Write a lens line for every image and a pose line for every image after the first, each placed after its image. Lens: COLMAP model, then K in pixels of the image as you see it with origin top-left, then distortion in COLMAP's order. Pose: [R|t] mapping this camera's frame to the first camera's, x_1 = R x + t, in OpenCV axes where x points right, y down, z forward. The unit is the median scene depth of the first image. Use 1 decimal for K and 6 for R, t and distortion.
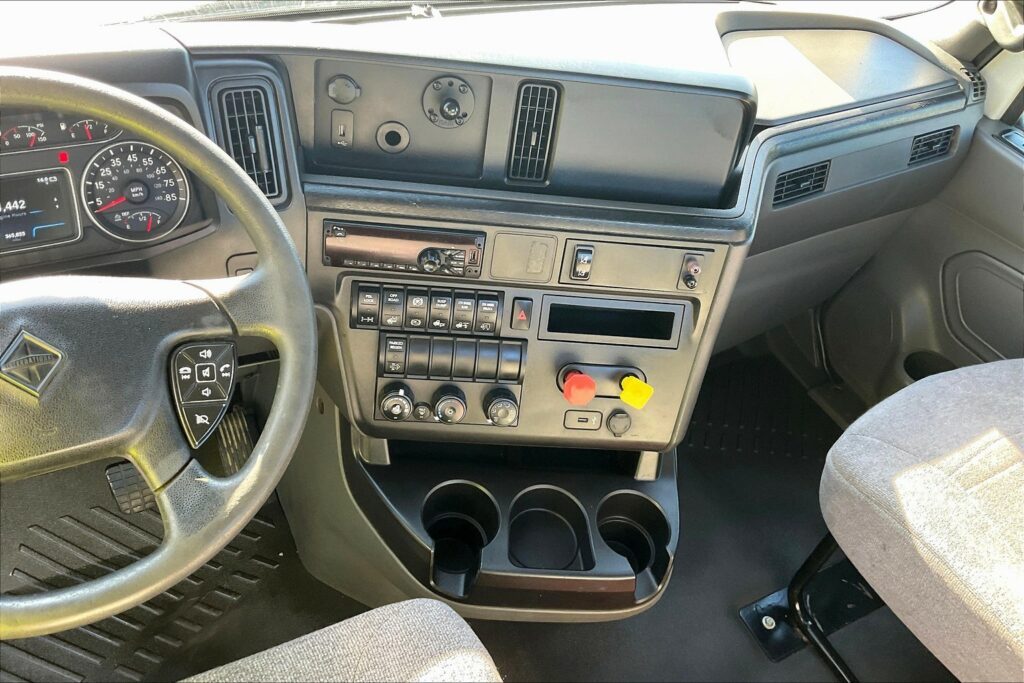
lens RADIAL K [[858.1, 0, 512.0], [0, 858.1, 341.5], [0, 0, 1]] dist [0.110240, -0.219645]
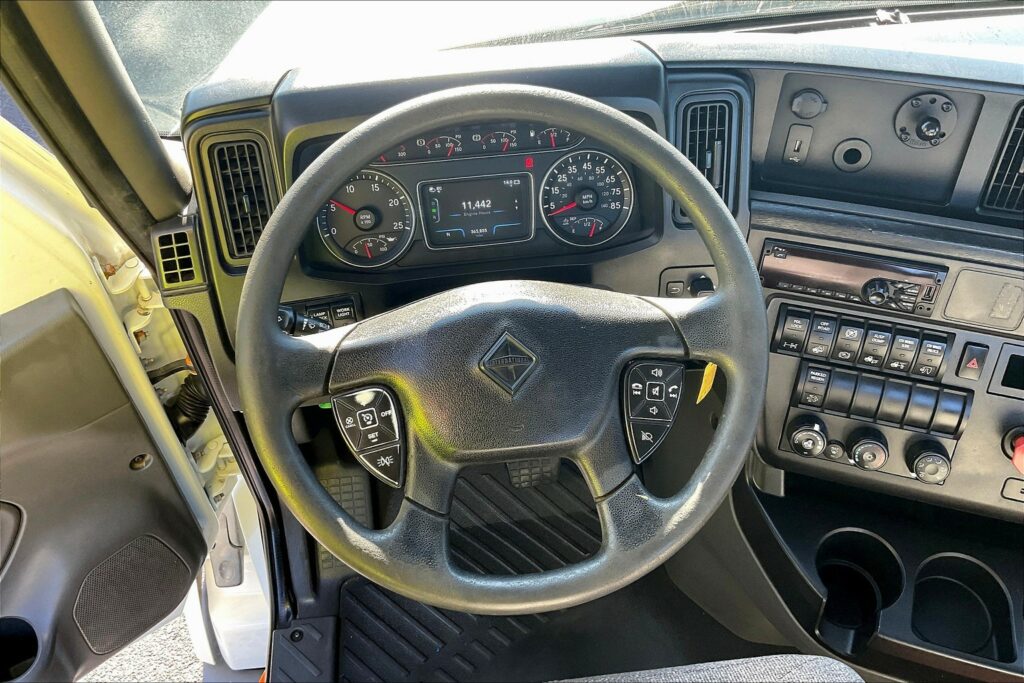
lens RADIAL K [[858.1, 0, 512.0], [0, 858.1, 341.5], [0, 0, 1]] dist [0.110240, -0.219645]
pose [[0.920993, 0.131938, -0.366559, -0.109821], [-0.127601, 0.991166, 0.036155, -0.027117], [0.368091, 0.013475, 0.929692, 0.004574]]
